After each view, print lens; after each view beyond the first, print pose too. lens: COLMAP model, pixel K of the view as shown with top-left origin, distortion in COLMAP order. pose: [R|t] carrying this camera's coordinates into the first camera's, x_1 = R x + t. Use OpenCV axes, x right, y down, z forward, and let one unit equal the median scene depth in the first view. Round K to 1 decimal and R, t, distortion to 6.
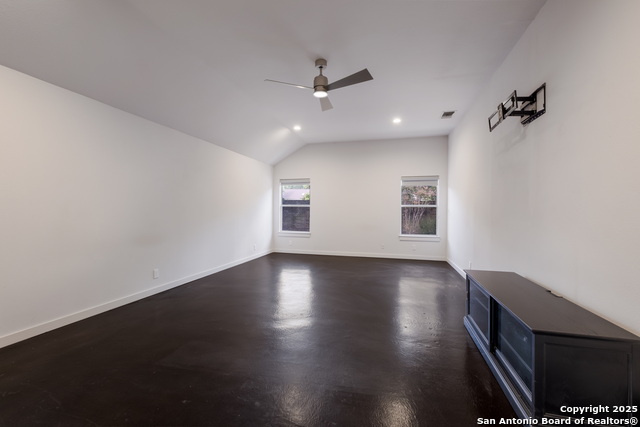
lens RADIAL K [[276.3, 0, 319.4], [0, 276.3, 208.6], [0, 0, 1]] dist [0.020330, -0.000218]
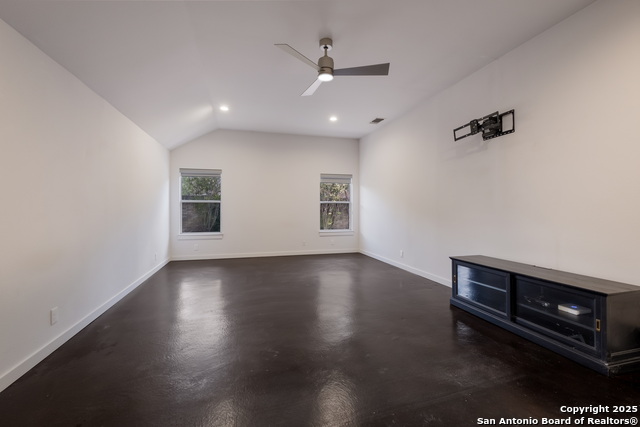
lens RADIAL K [[276.3, 0, 319.4], [0, 276.3, 208.6], [0, 0, 1]] dist [0.020330, -0.000218]
pose [[0.861895, -0.010119, 0.506986, -0.241209], [0.003152, 0.999888, 0.014597, -0.001495], [-0.507077, -0.010983, 0.861831, 0.120368]]
